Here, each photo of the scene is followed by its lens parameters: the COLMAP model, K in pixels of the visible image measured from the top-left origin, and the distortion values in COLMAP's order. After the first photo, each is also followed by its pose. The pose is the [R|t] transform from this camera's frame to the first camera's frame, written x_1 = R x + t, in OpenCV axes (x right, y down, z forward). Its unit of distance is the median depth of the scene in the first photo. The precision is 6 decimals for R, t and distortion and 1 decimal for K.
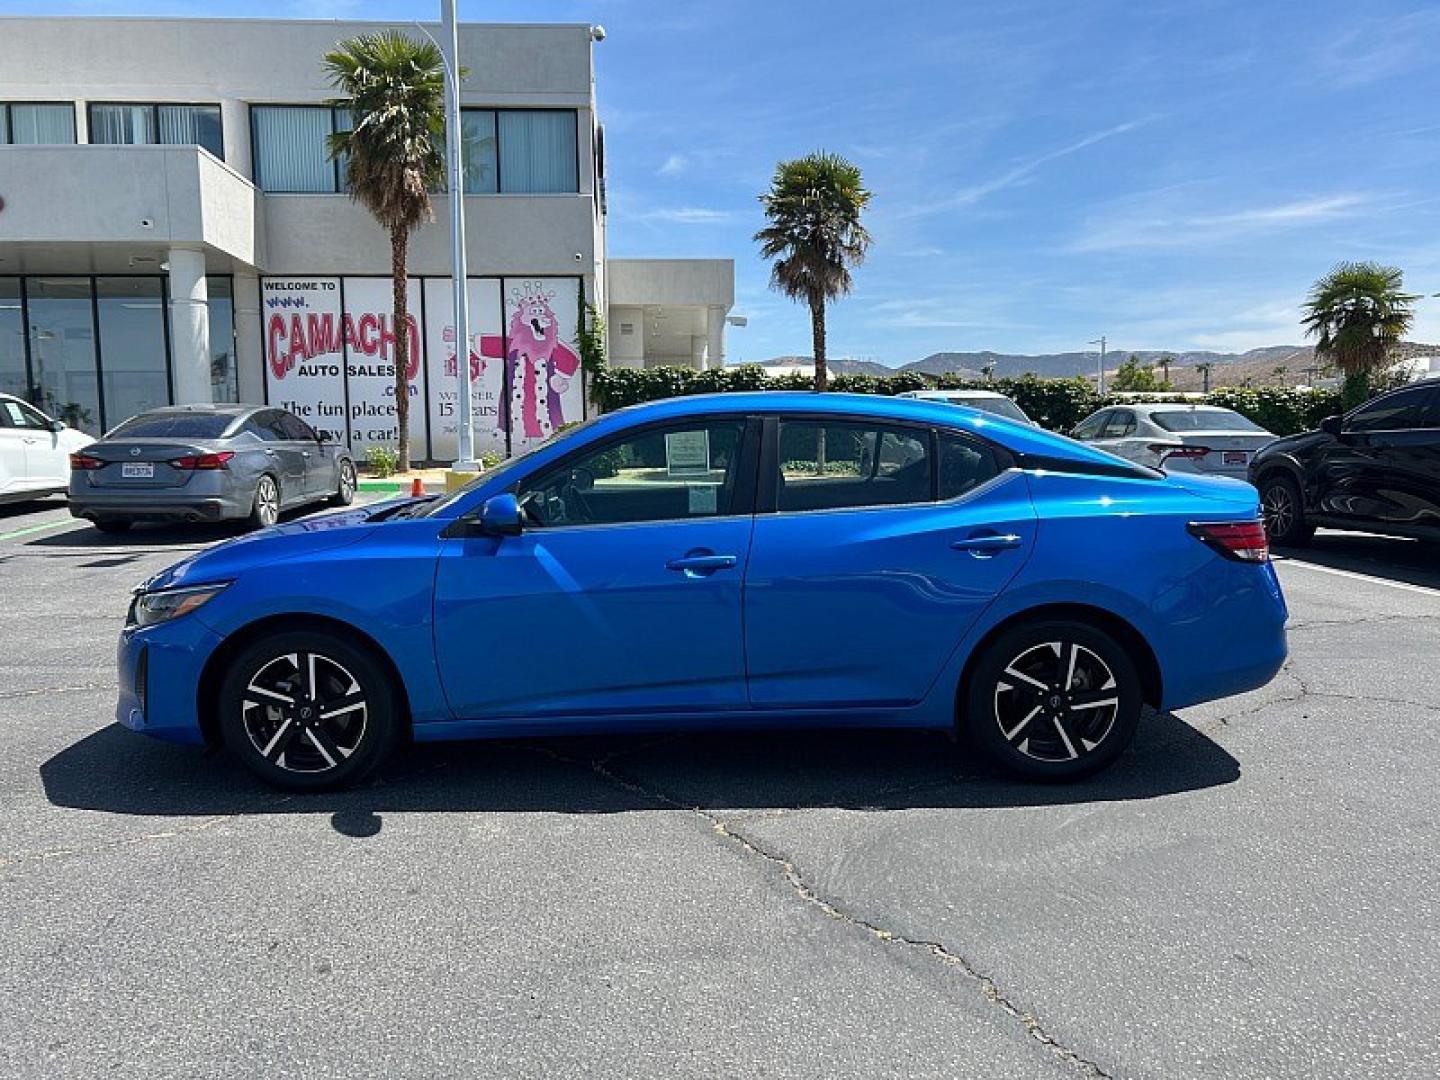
lens RADIAL K [[1107.2, 0, 714.0], [0, 1107.2, 541.8], [0, 0, 1]] dist [0.032591, -0.057445]
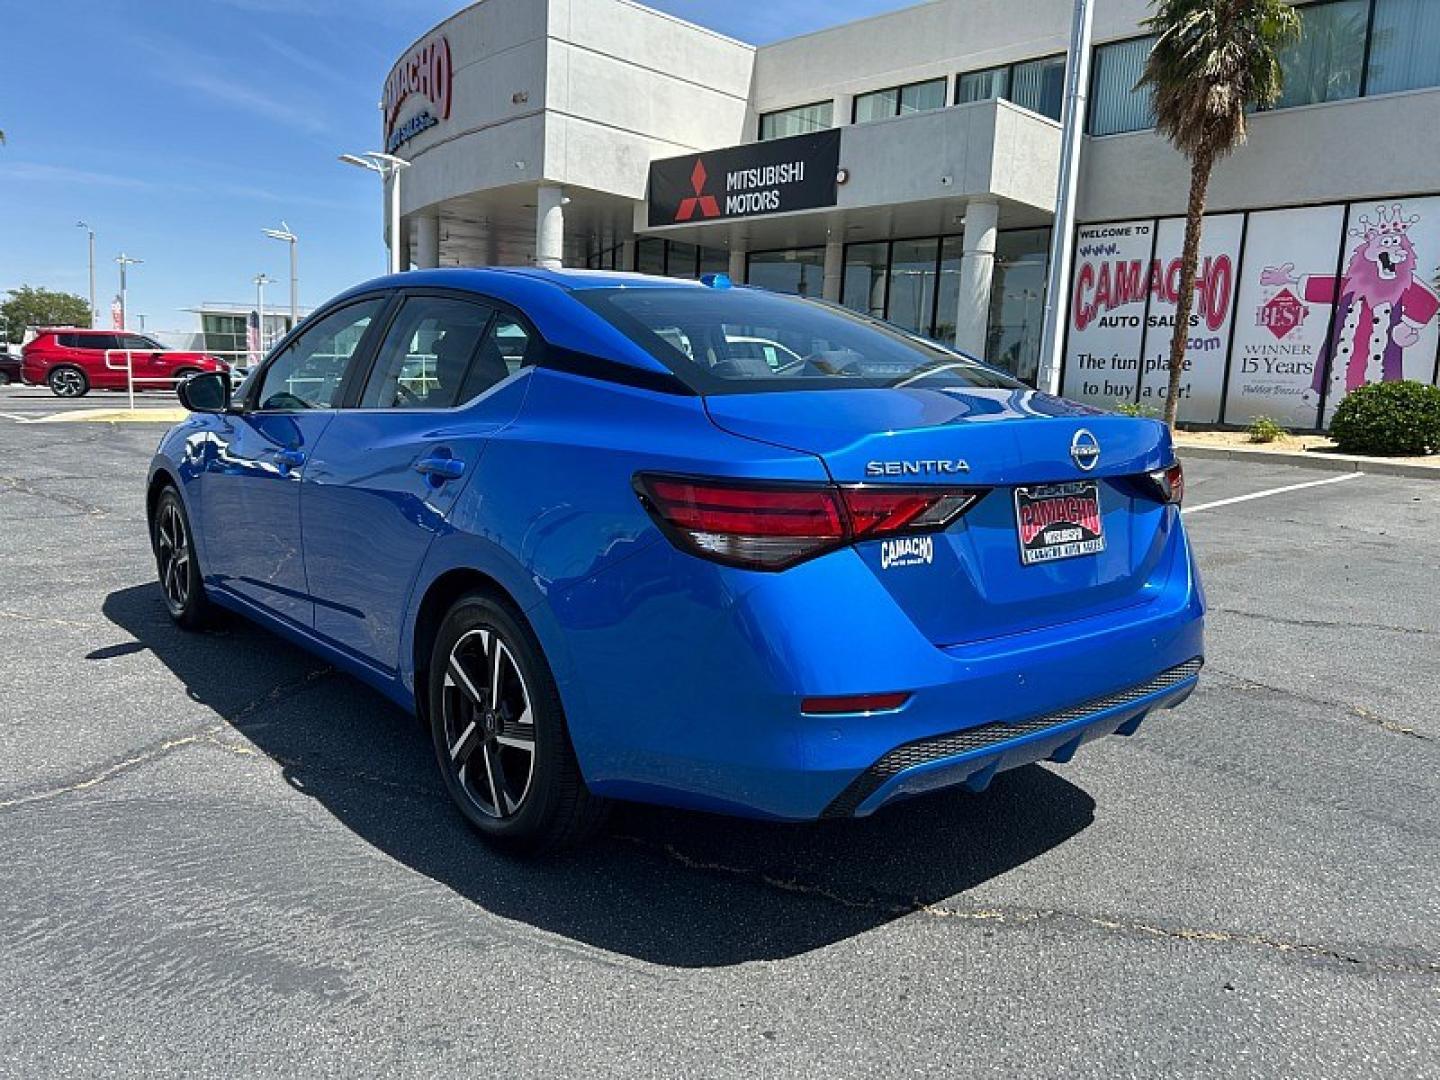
lens RADIAL K [[1110.1, 0, 720.0], [0, 1110.1, 540.0], [0, 0, 1]] dist [0.005720, 0.002219]
pose [[0.619343, 0.141037, -0.772349, 0.190705], [-0.122489, 0.989045, 0.082384, -0.006594], [0.775507, 0.043580, 0.629833, 0.151142]]
